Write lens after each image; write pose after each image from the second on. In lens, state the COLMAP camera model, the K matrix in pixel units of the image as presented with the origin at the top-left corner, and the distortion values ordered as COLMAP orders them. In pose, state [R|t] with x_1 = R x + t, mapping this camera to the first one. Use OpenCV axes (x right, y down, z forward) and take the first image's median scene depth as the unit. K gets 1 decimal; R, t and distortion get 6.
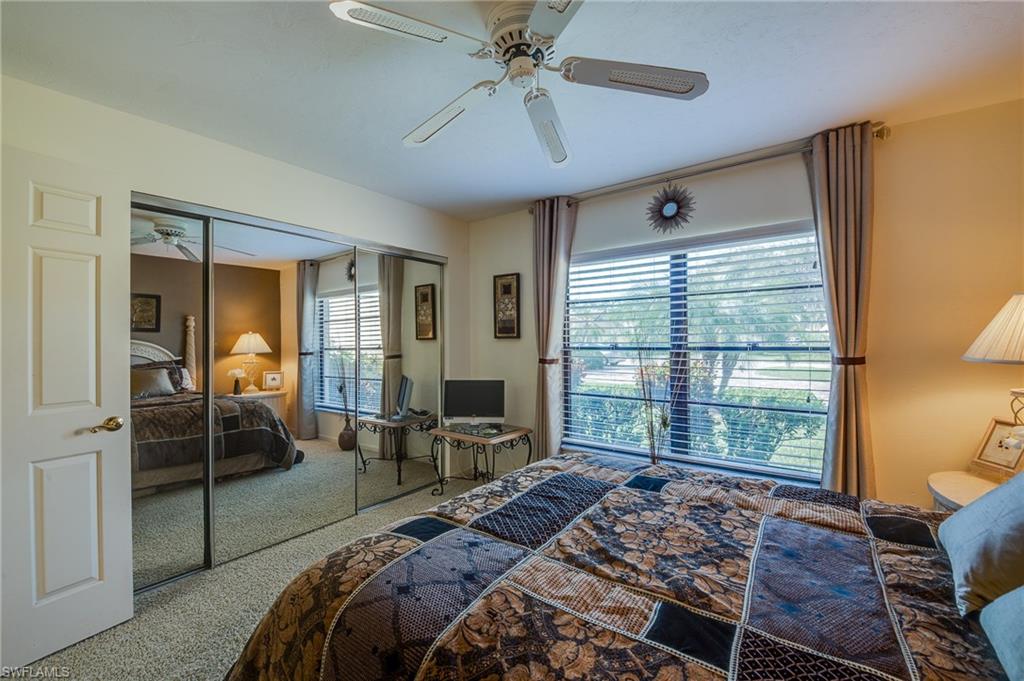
lens RADIAL K [[428.1, 0, 514.2], [0, 428.1, 343.3], [0, 0, 1]] dist [-0.007189, -0.002090]
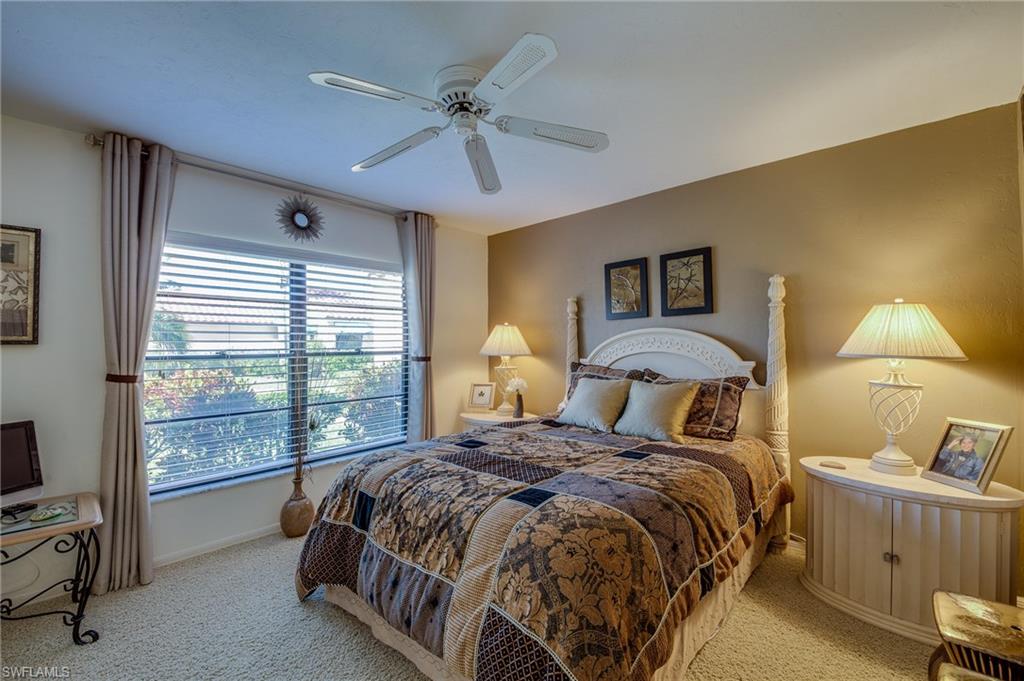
lens RADIAL K [[428.1, 0, 514.4], [0, 428.1, 339.7], [0, 0, 1]] dist [-0.007189, -0.002090]
pose [[0.089238, 0.020128, 0.995807, -0.612104], [0.017698, 0.999606, -0.021791, 0.007318], [-0.995853, 0.019569, 0.088846, 0.403082]]
